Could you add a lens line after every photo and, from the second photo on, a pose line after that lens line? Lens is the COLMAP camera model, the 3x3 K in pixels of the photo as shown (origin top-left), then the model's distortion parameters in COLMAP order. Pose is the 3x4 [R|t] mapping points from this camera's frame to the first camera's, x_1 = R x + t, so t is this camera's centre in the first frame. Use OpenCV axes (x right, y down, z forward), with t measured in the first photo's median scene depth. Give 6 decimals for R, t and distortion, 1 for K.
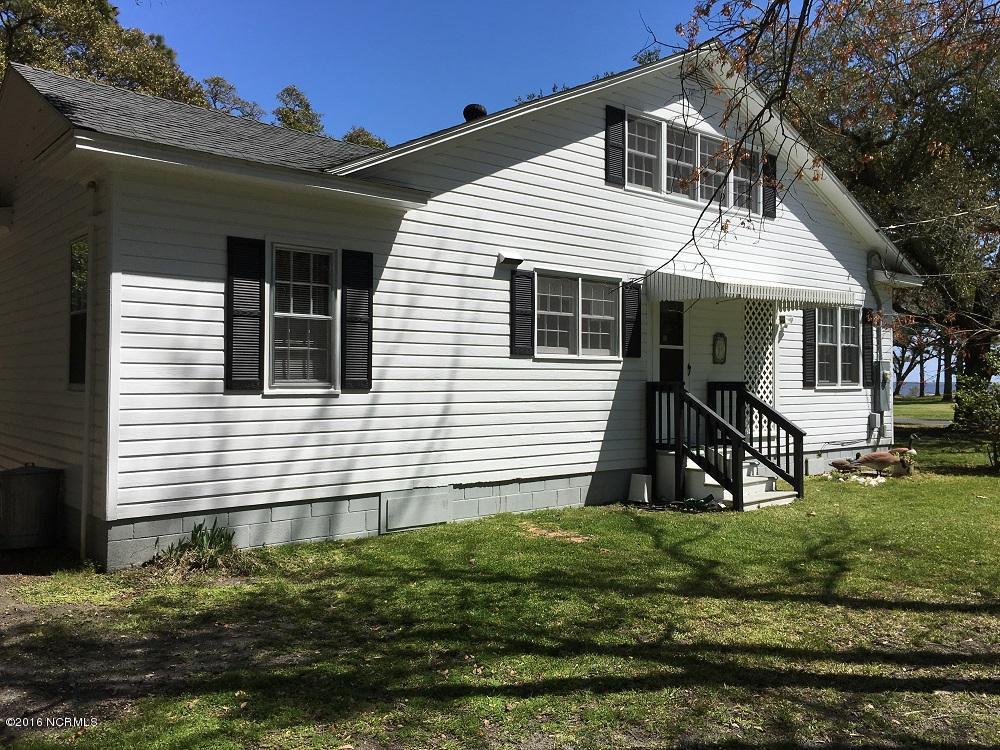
lens RADIAL K [[844.5, 0, 495.1], [0, 844.5, 363.6], [0, 0, 1]] dist [0.077699, -0.103514]
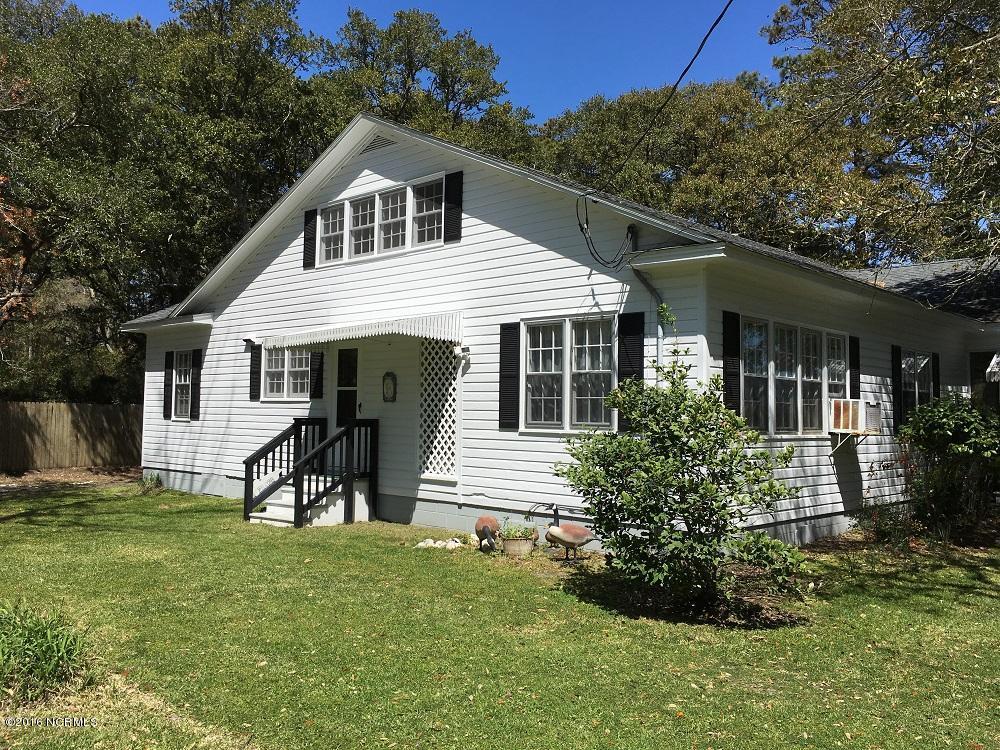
lens RADIAL K [[844.5, 0, 495.1], [0, 844.5, 363.6], [0, 0, 1]] dist [0.077699, -0.103514]
pose [[0.109601, -0.066138, -0.991773, 1.246809], [-0.003995, 0.997746, -0.066977, 0.021128], [0.993968, 0.011303, 0.109090, 0.970705]]
